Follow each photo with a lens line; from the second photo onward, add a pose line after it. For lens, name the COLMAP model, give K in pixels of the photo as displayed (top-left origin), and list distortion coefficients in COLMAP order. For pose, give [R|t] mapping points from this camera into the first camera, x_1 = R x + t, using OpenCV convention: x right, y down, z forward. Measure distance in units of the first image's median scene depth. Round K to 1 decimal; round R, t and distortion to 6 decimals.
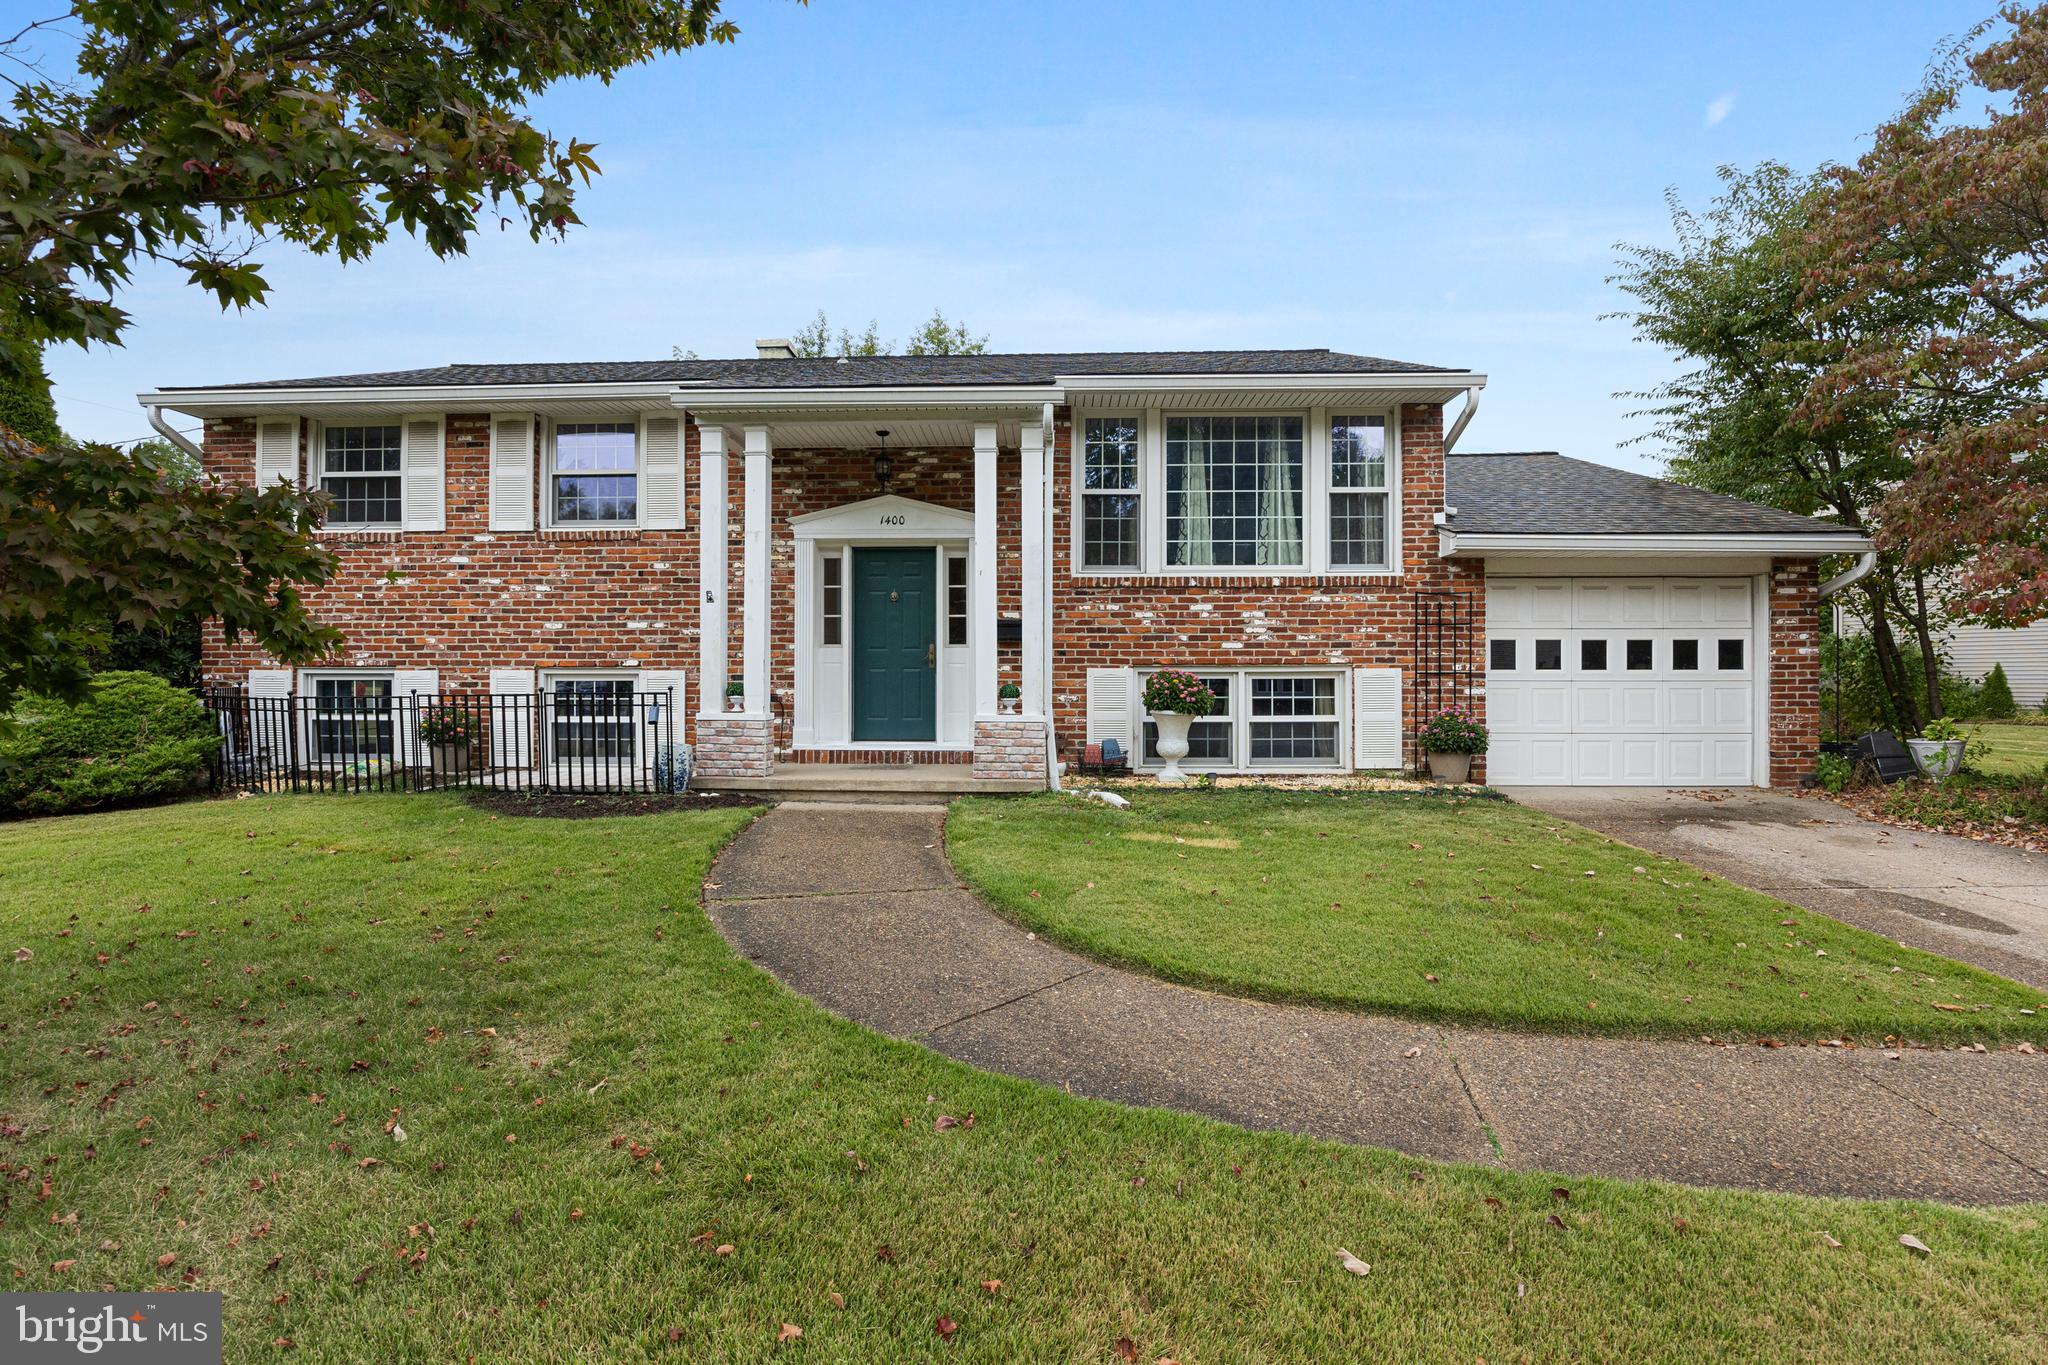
lens RADIAL K [[946.8, 0, 1024.0], [0, 946.8, 682.5], [0, 0, 1]] dist [-0.013180, 0.000216]
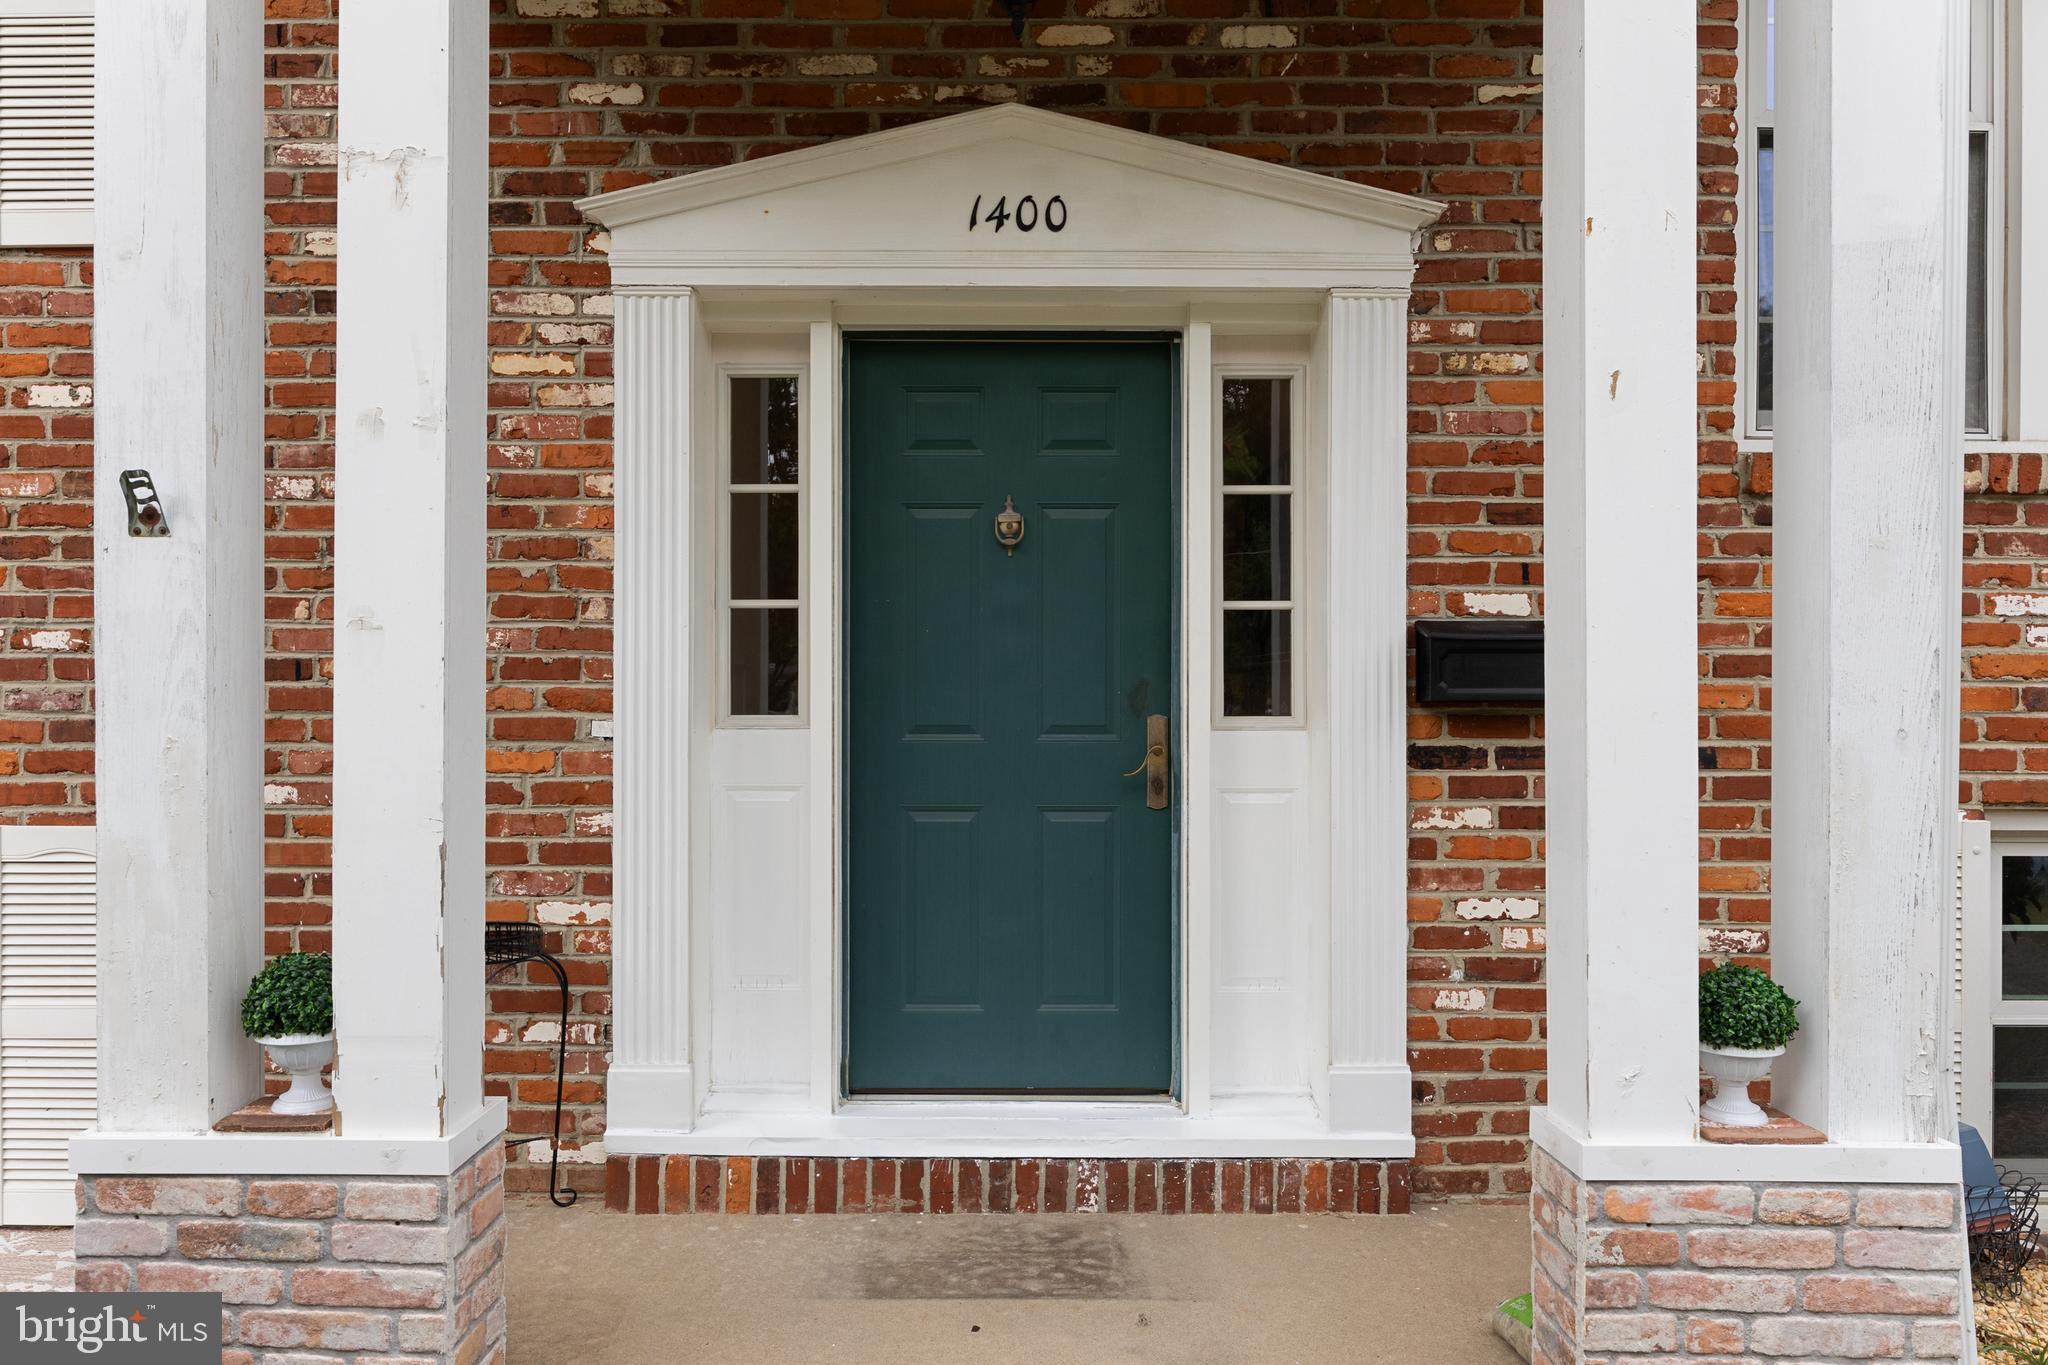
lens RADIAL K [[1387.8, 0, 1024.0], [0, 1387.8, 682.5], [0, 0, 1]] dist [0.001776, -0.001198]
pose [[0.999202, 0.000598, 0.039935, -0.151673], [-0.000780, 0.999989, 0.004529, -0.052114], [-0.039932, -0.004557, 0.999192, 0.640975]]
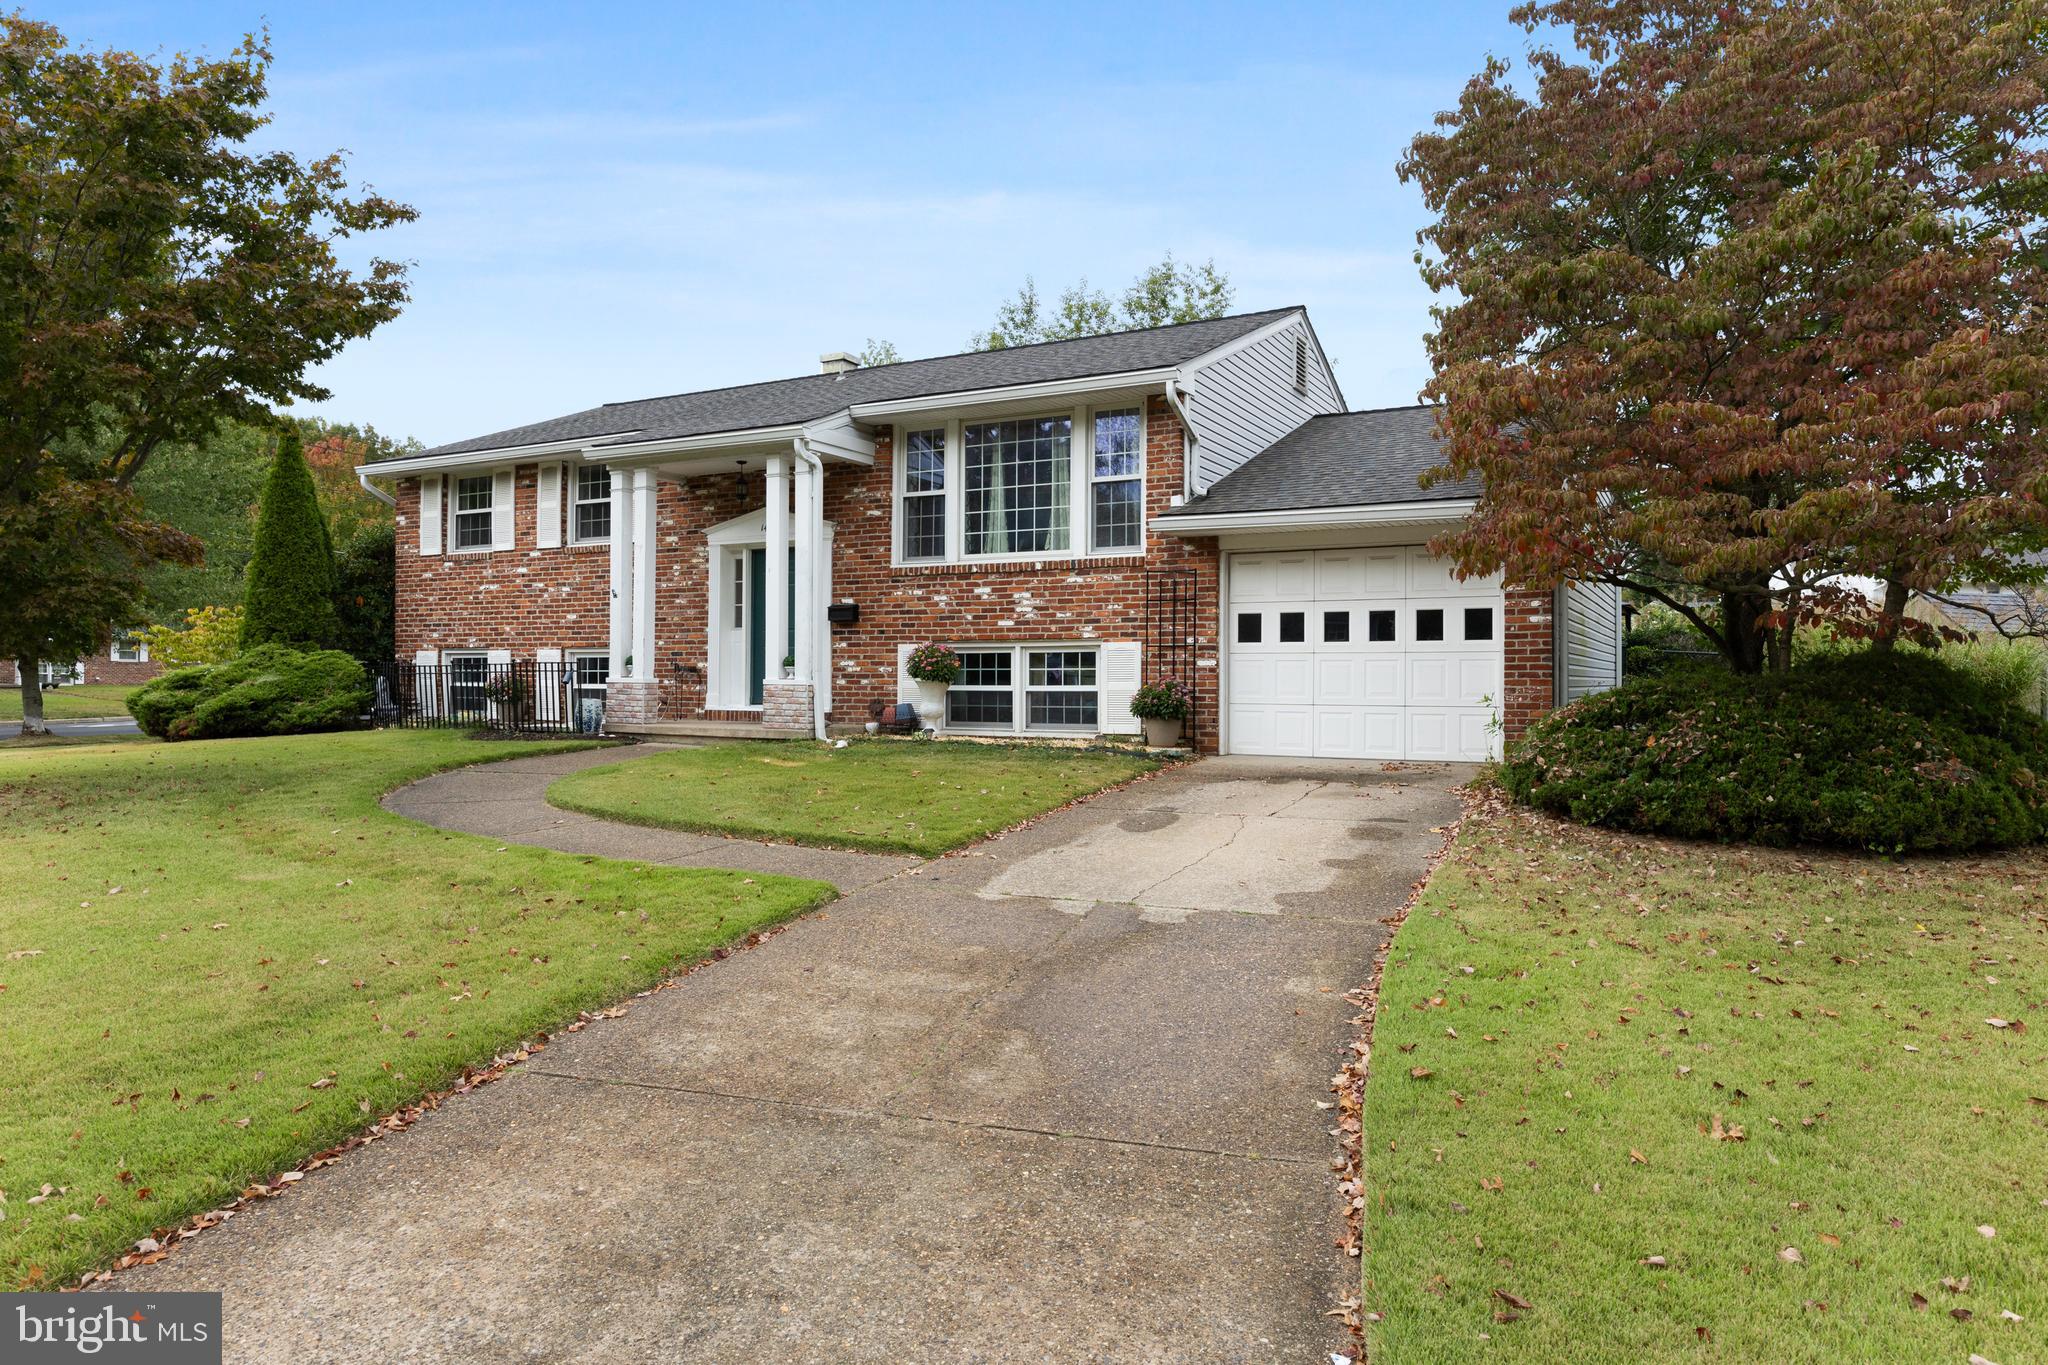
lens RADIAL K [[1246.9, 0, 1024.0], [0, 1246.9, 682.5], [0, 0, 1]] dist [-0.002538, -0.000475]
pose [[0.901051, 0.004701, -0.433689, 0.881154], [-0.006522, 0.999975, -0.002713, 0.035705], [0.433665, 0.005273, 0.901059, -0.337832]]
